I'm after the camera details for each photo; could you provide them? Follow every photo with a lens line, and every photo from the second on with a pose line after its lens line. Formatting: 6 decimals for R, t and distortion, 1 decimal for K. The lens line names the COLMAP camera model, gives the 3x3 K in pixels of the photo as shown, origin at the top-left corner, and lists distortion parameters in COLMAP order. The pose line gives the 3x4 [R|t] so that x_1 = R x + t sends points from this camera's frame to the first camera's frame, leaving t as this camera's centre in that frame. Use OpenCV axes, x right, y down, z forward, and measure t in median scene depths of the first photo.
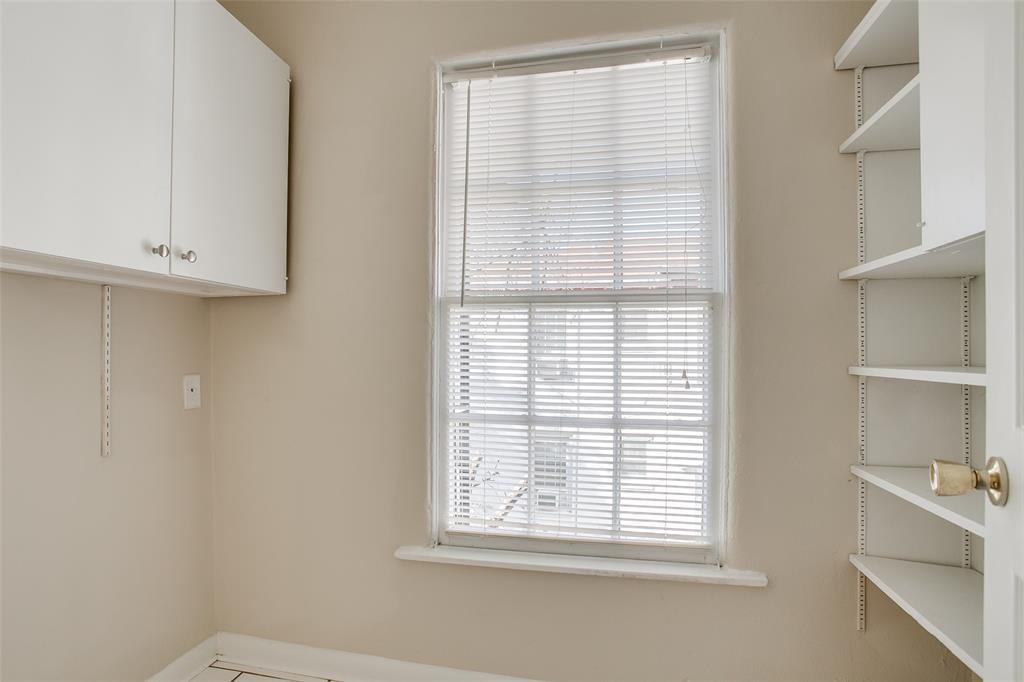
lens RADIAL K [[496.9, 0, 512.1], [0, 496.9, 344.1], [0, 0, 1]] dist [-0.051206, 0.012171]
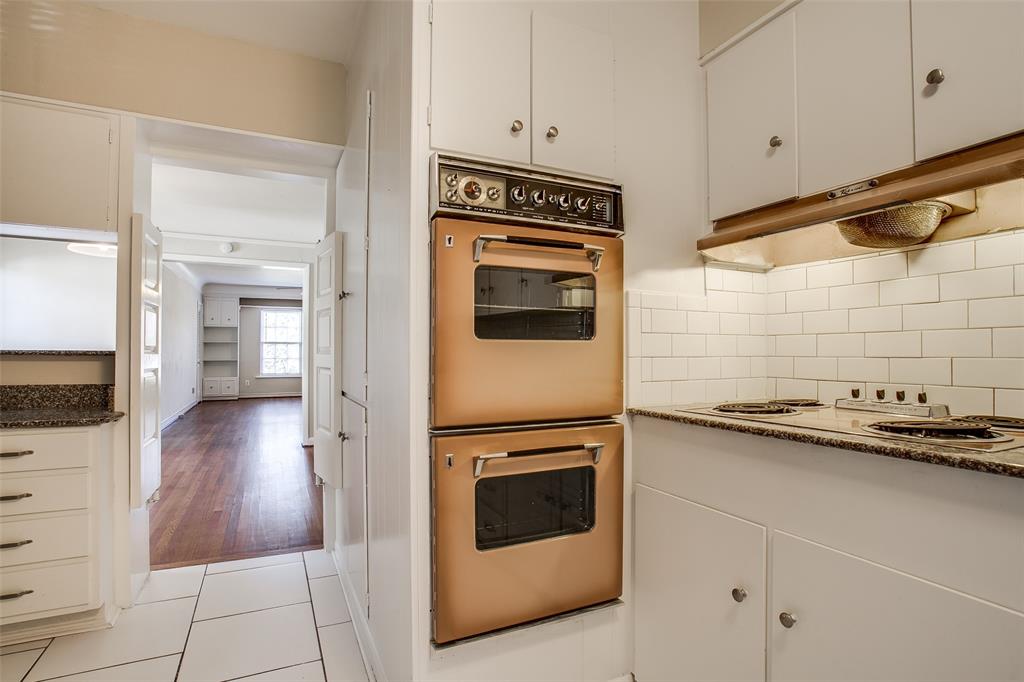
lens RADIAL K [[496.9, 0, 509.5], [0, 496.9, 347.7], [0, 0, 1]] dist [-0.051206, 0.012171]
pose [[0.798207, 0.005255, 0.602360, -1.609717], [-0.002813, 0.999984, -0.004997, 0.006775], [-0.602377, 0.002294, 0.798209, -7.103187]]
